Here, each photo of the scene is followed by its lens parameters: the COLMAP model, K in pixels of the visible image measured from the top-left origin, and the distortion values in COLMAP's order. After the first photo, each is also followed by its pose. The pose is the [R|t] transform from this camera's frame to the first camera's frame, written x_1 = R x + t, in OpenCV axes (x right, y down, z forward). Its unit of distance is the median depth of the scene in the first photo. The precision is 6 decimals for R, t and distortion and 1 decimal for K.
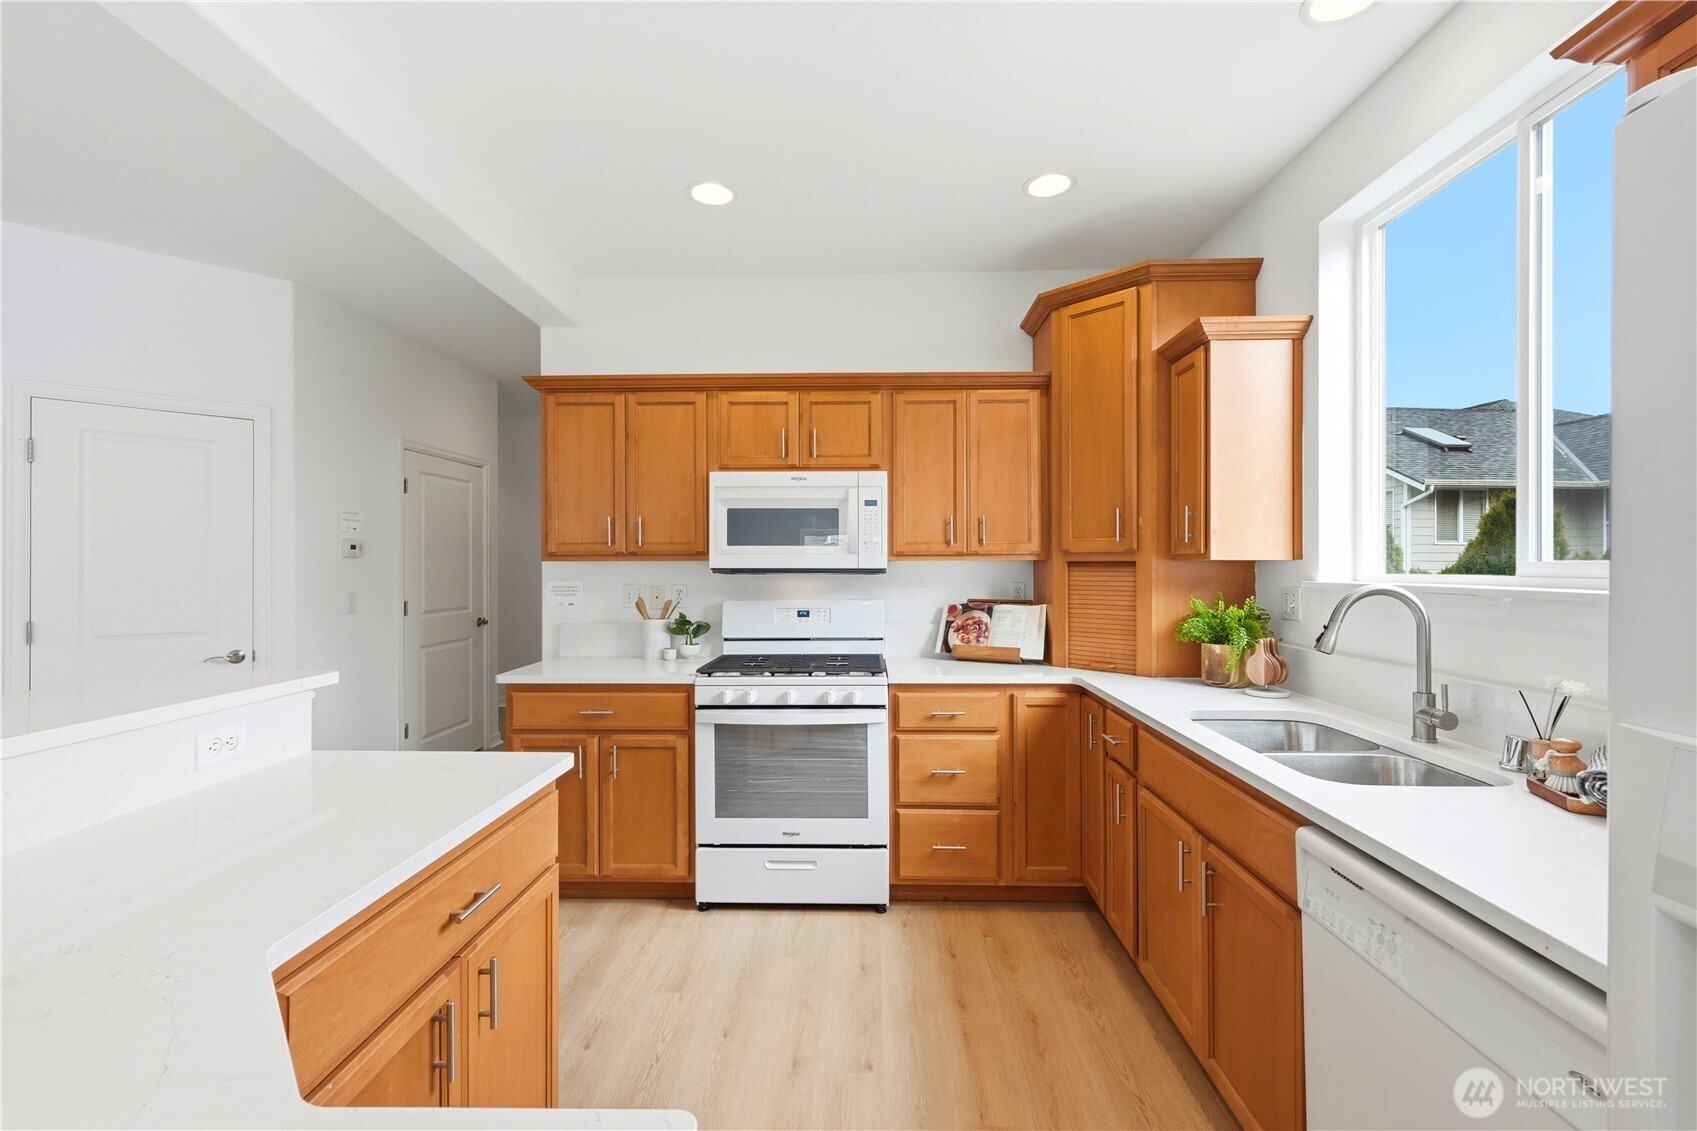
lens RADIAL K [[742.4, 0, 849.9], [0, 742.4, 564.0], [0, 0, 1]] dist [0.009474, 0.000816]
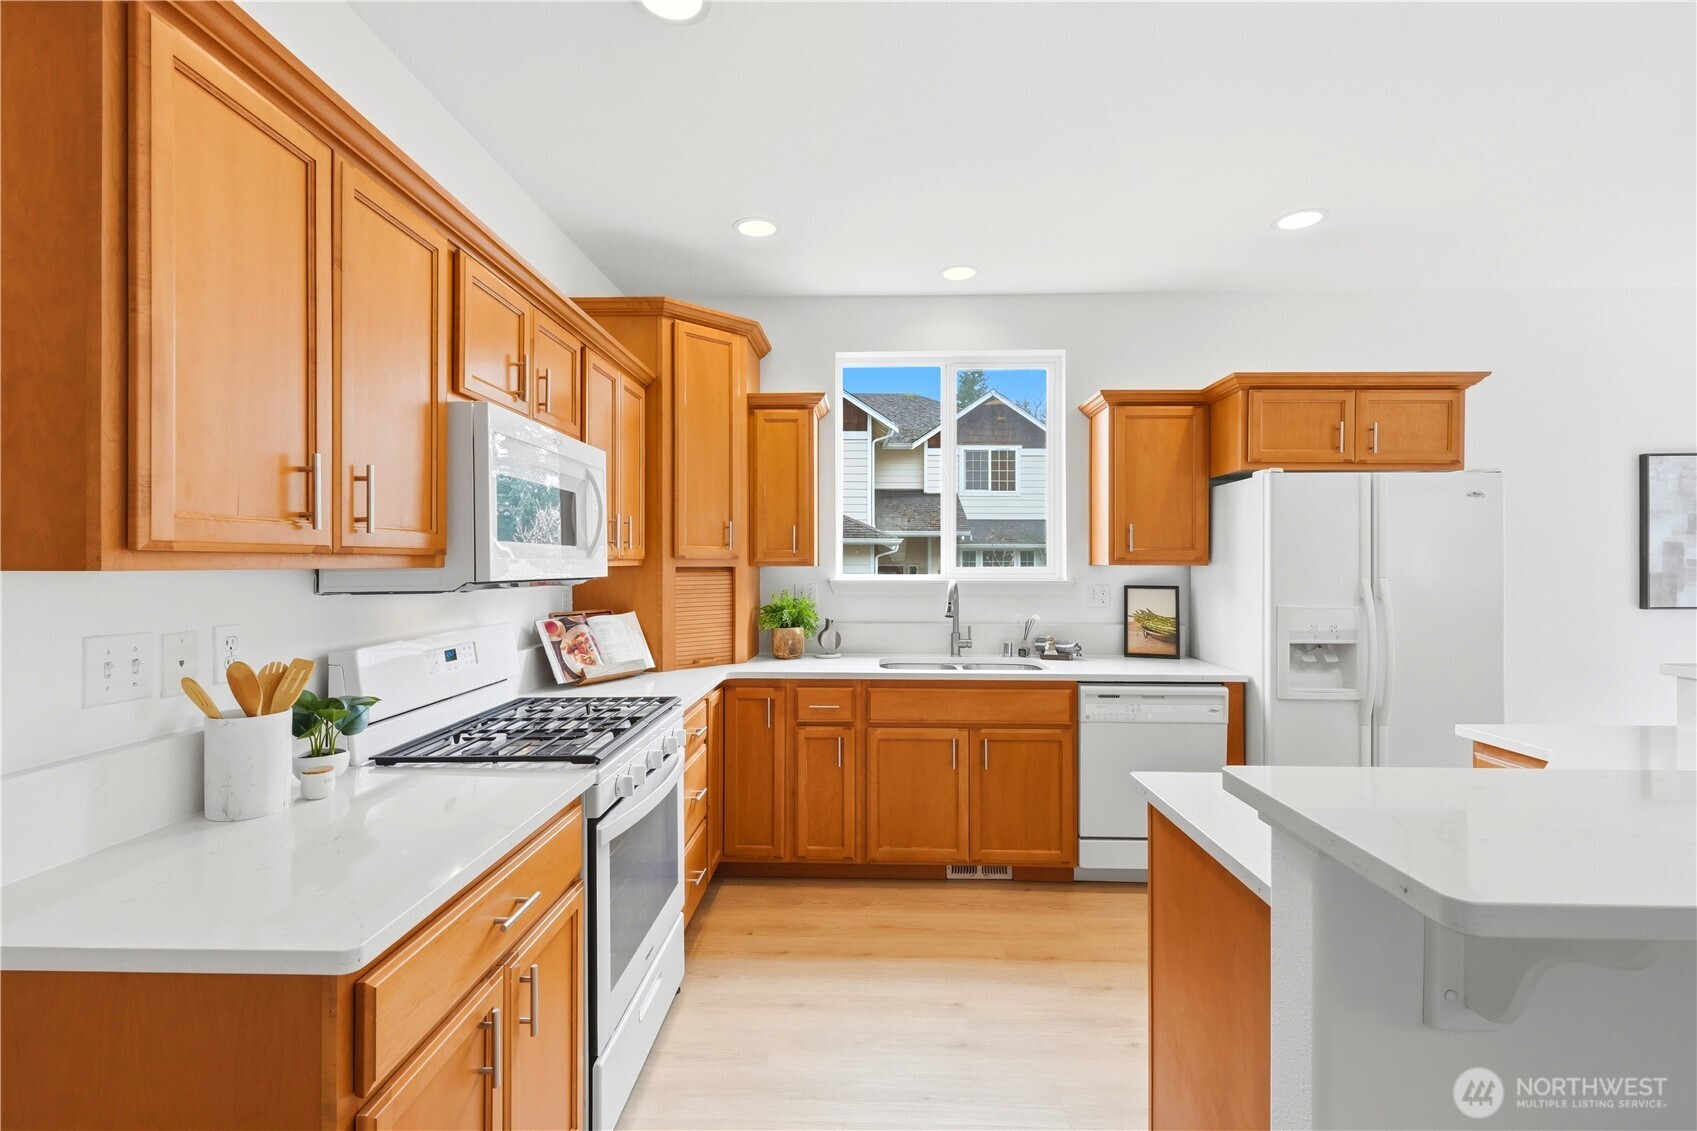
lens RADIAL K [[742.4, 0, 849.4], [0, 742.4, 567.7], [0, 0, 1]] dist [0.009474, 0.000816]
pose [[0.004165, -0.003892, 0.999984, -0.784563], [-0.001121, 0.999992, 0.003897, -0.007256], [-0.999991, -0.001137, 0.004161, 0.805348]]
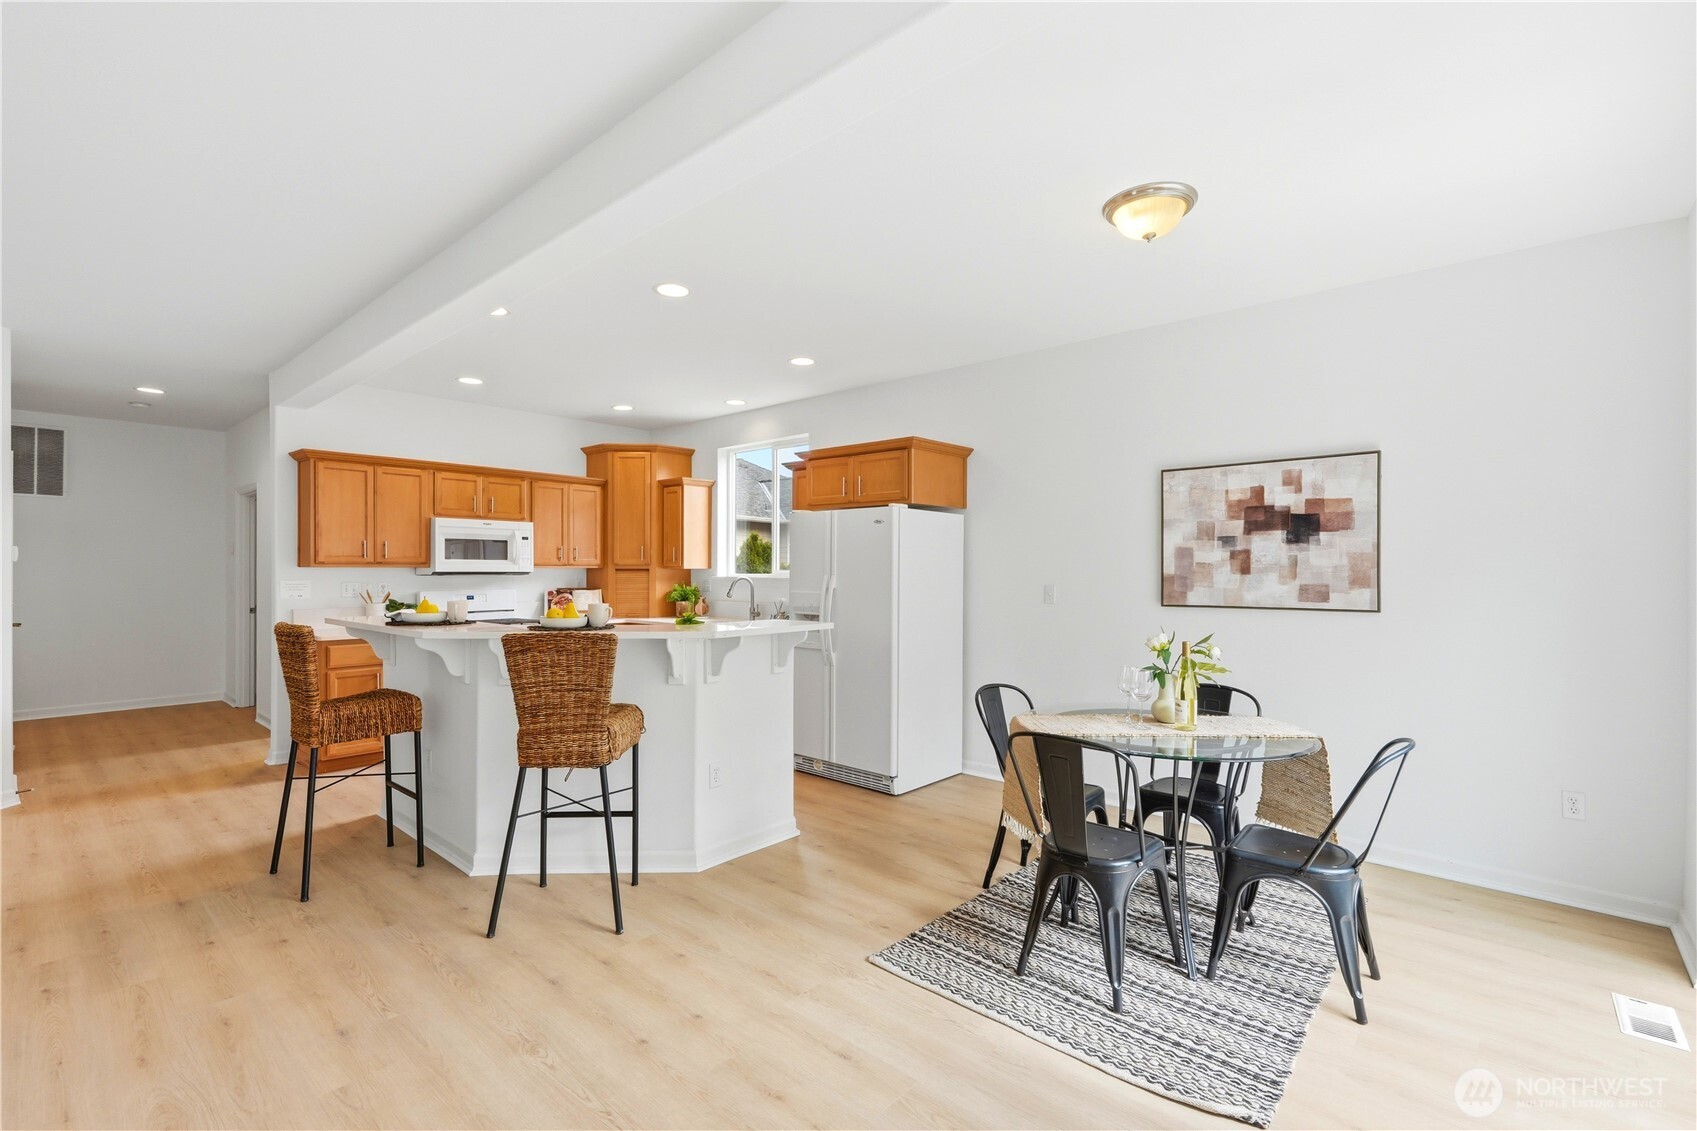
lens RADIAL K [[742.4, 0, 843.3], [0, 742.4, 572.7], [0, 0, 1]] dist [0.009474, 0.000816]
pose [[0.645972, 0.000404, 0.763361, -0.999089], [-0.003722, 0.999990, 0.002620, 0.000003], [-0.763352, -0.004534, 0.645967, -0.972789]]
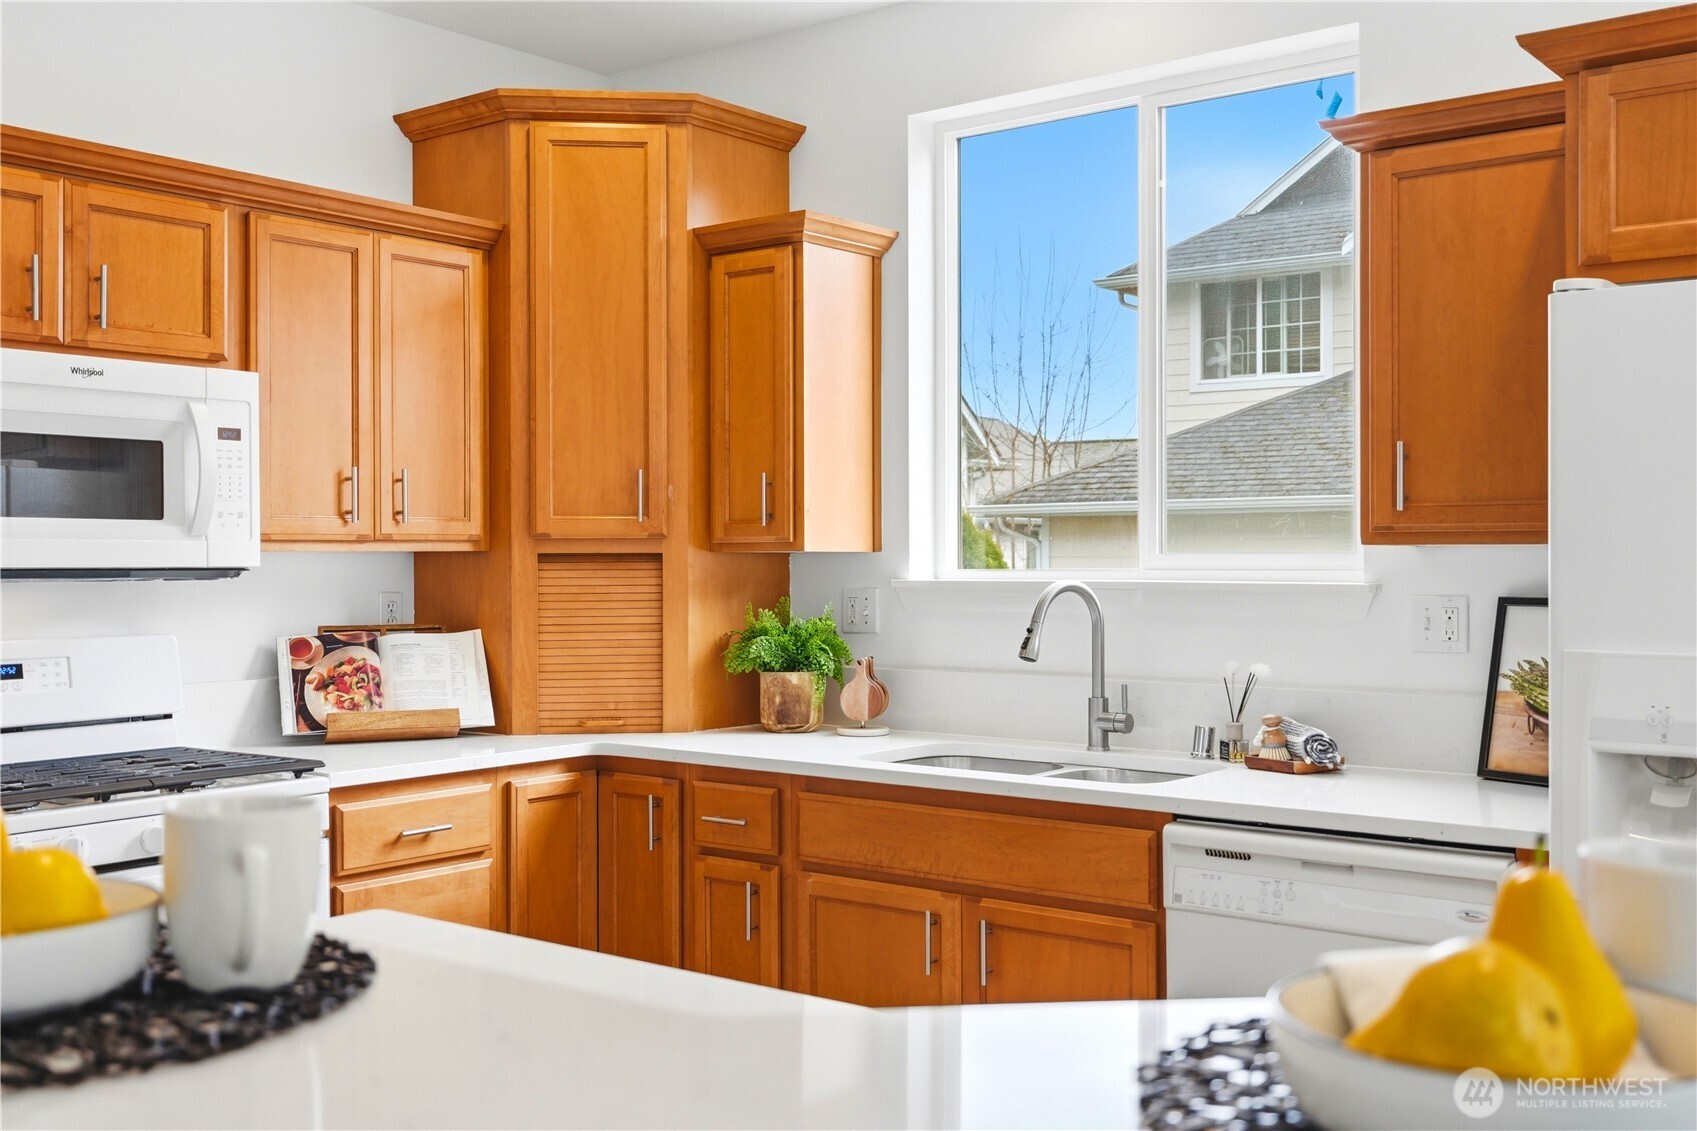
lens RADIAL K [[1693.2, 0, 847.5], [0, 1693.2, 556.7], [0, 0, 1]] dist [0.005651, 0.000000]
pose [[0.600254, 0.000196, 0.799809, -0.675304], [0.001869, 0.999997, -0.001648, 0.001791], [-0.799807, 0.002484, 0.600252, 0.000144]]
